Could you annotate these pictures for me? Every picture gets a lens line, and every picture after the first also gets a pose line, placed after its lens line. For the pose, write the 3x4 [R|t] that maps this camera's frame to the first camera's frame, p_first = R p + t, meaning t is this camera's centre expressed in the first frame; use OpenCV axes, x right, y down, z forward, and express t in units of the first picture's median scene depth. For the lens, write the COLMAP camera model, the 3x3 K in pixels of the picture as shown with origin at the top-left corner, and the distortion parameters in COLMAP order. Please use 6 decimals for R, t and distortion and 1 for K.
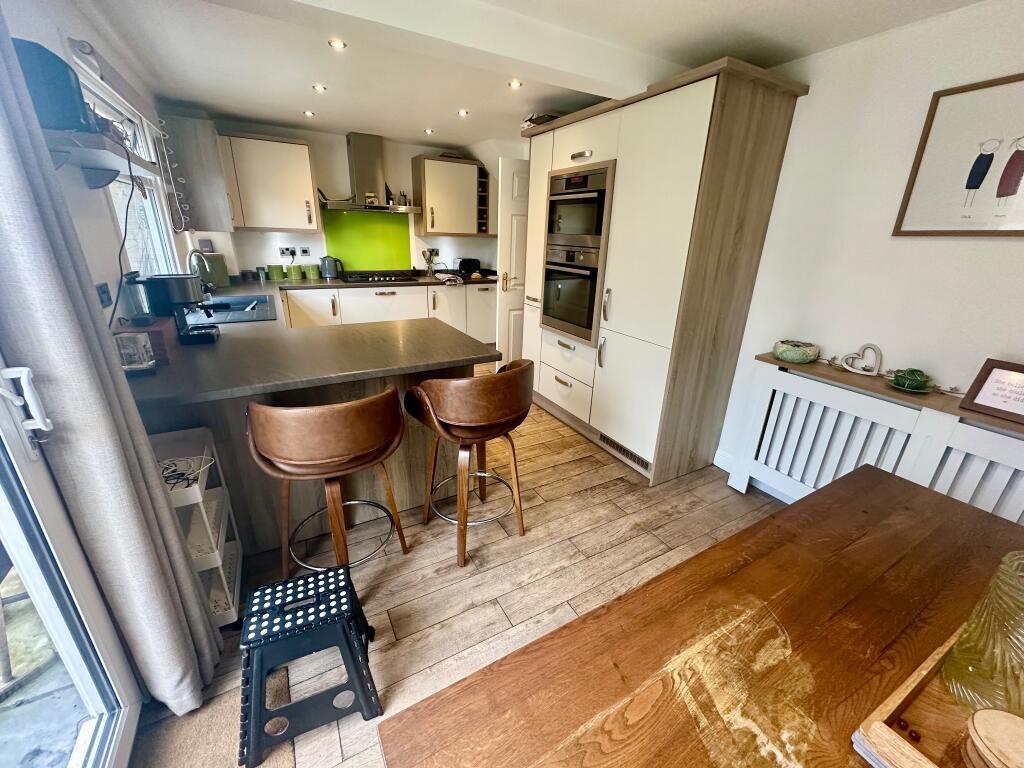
lens RADIAL K [[409.6, 0, 509.9], [0, 409.6, 384.2], [0, 0, 1]] dist [-0.001489, -0.000057]
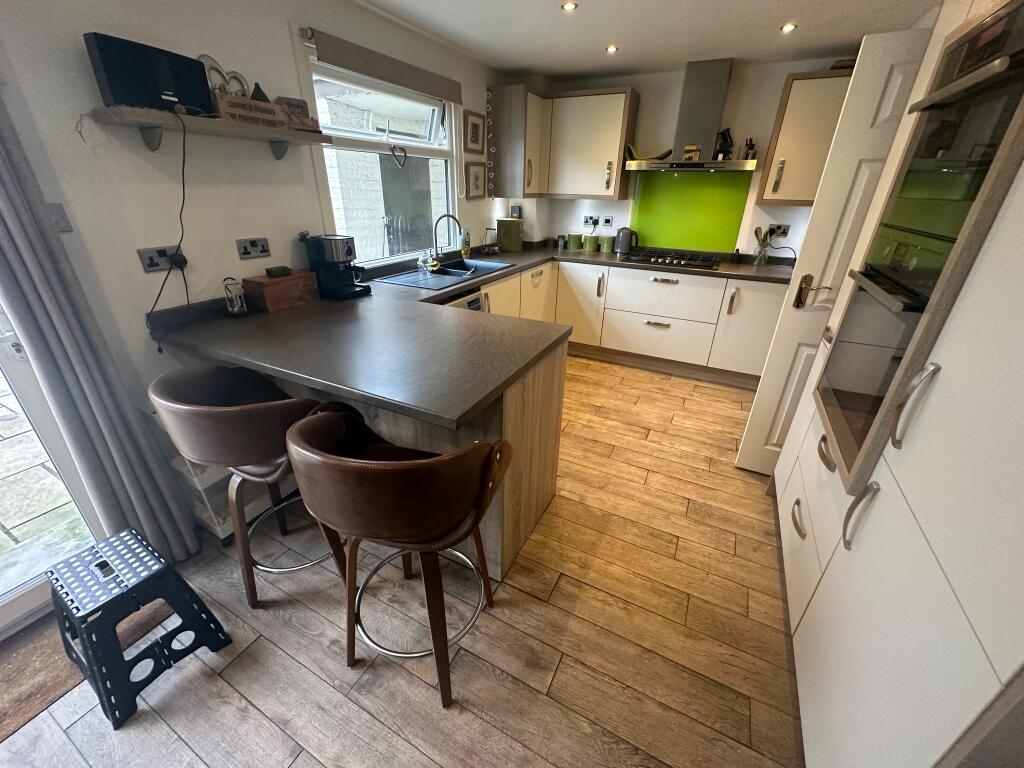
lens RADIAL K [[409.6, 0, 511.9], [0, 409.6, 382.0], [0, 0, 1]] dist [-0.001489, -0.000057]
pose [[0.552795, 0.337567, -0.761883, 0.198429], [-0.292014, 0.934775, 0.202296, -0.119281], [0.780478, 0.110653, 0.615313, 0.335224]]
